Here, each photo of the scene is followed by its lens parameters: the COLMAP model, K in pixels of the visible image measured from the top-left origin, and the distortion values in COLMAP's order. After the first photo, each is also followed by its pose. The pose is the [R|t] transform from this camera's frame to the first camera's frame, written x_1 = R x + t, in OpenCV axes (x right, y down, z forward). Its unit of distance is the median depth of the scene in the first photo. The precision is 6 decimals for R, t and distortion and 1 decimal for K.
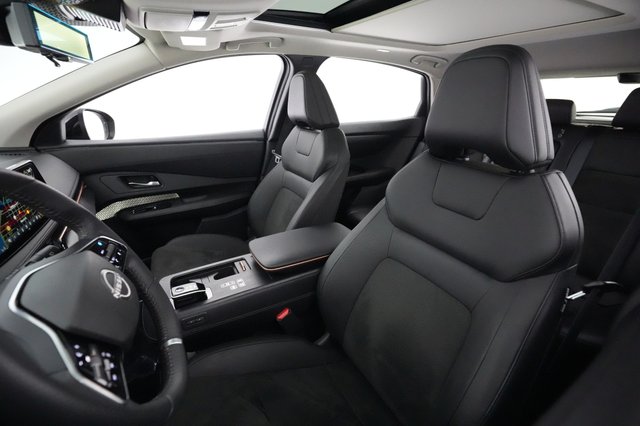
lens RADIAL K [[303.6, 0, 319.9], [0, 303.6, 213.7], [0, 0, 1]] dist [-0.002698, -0.000317]
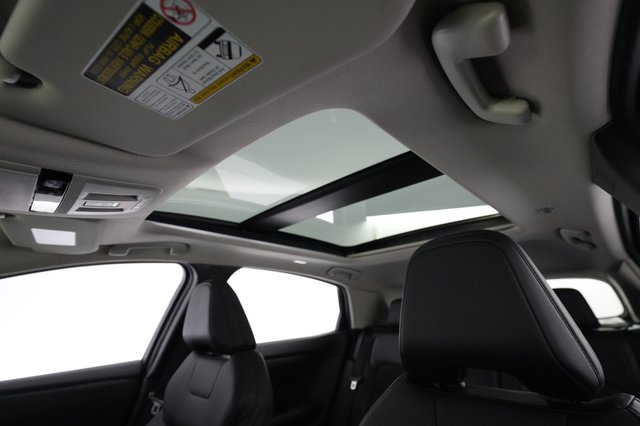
lens RADIAL K [[303.6, 0, 320.1], [0, 303.6, 213.9], [0, 0, 1]] dist [-0.002698, -0.000317]
pose [[0.954227, 0.058632, 0.293280, -0.021723], [0.142294, 0.773506, -0.617610, -0.058009], [-0.263066, 0.631072, 0.729757, 0.202651]]
